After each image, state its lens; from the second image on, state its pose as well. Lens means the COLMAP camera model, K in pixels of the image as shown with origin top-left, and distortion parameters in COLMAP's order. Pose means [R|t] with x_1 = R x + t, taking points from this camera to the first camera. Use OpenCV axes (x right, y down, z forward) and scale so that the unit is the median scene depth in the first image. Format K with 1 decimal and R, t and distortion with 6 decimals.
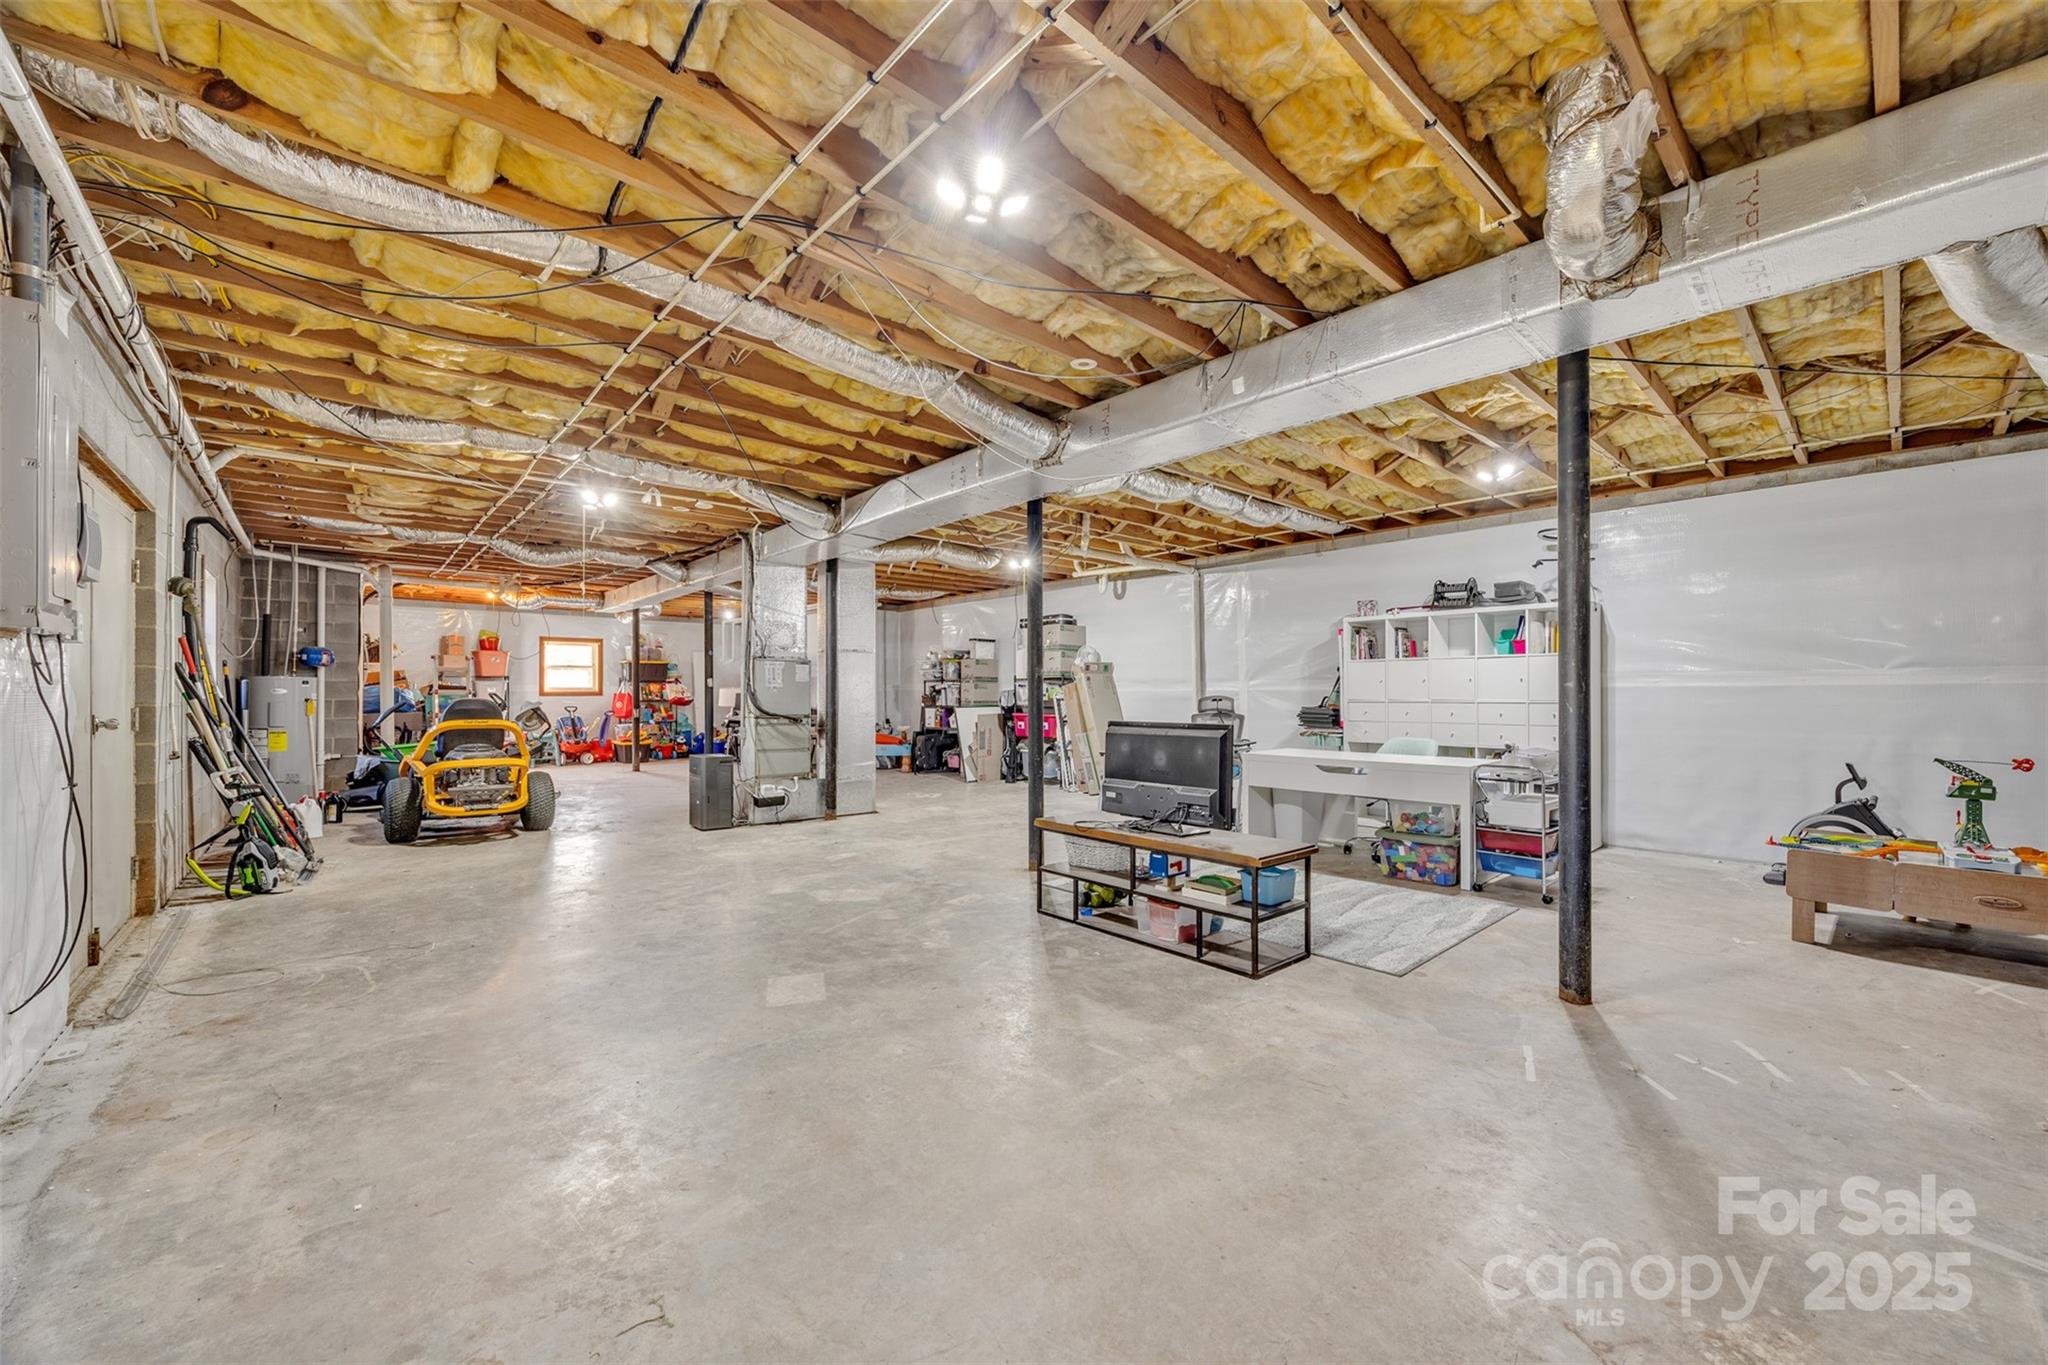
lens RADIAL K [[791.1, 0, 1023.3], [0, 791.1, 690.5], [0, 0, 1]] dist [-0.003554, 0.000145]
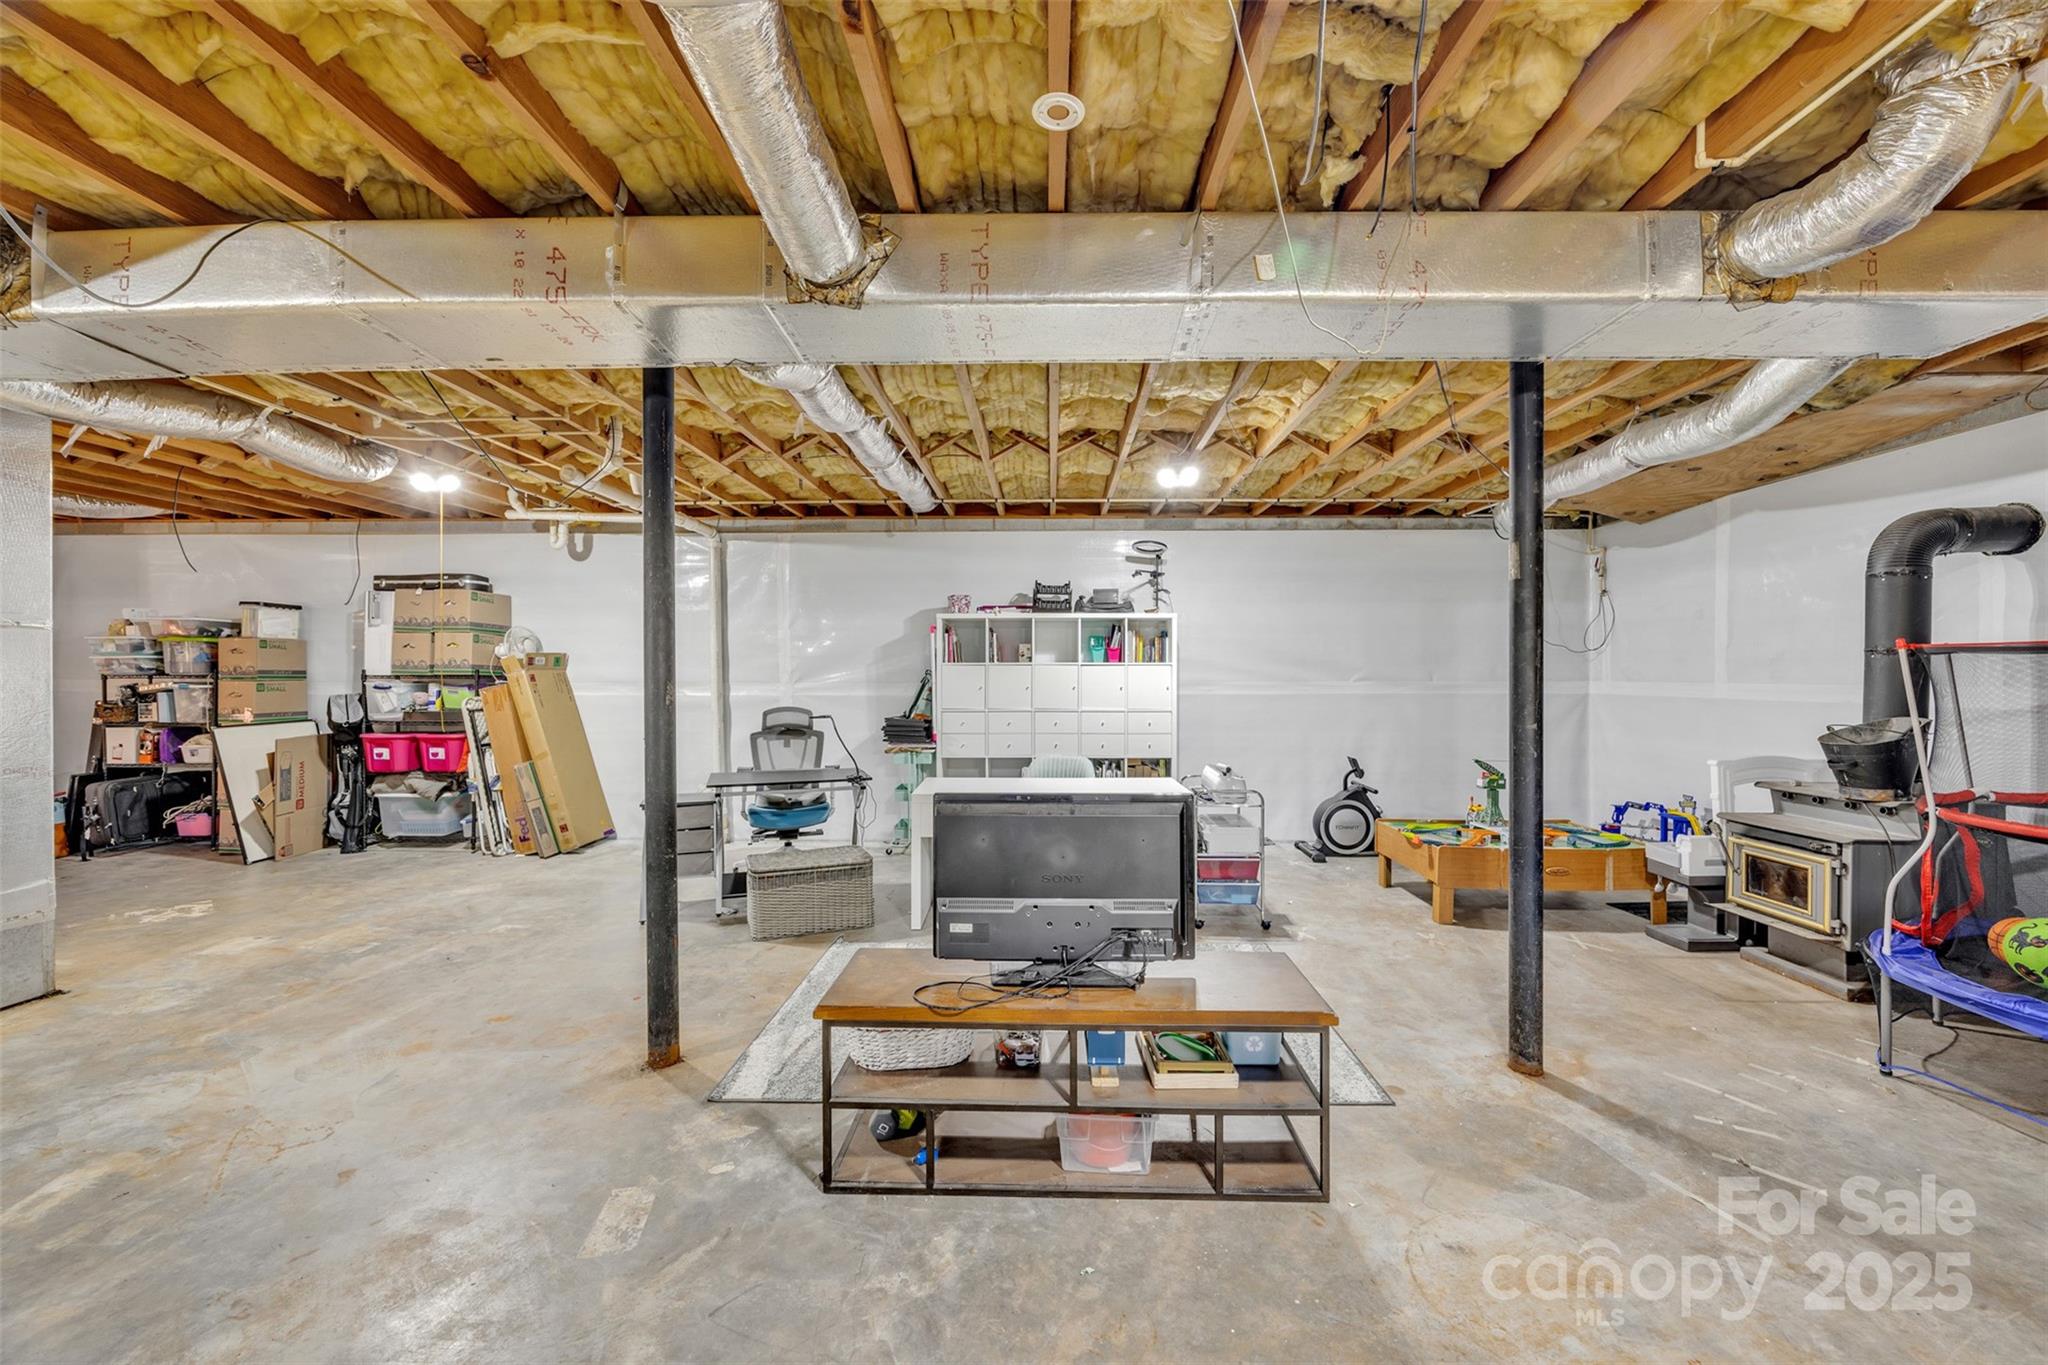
lens RADIAL K [[791.1, 0, 1028.8], [0, 791.1, 680.6], [0, 0, 1]] dist [-0.003554, 0.000145]
pose [[0.677698, -0.006756, 0.735309, -0.129516], [-0.004267, 0.999905, 0.013120, -0.025056], [-0.735328, -0.012028, 0.677605, 0.283519]]
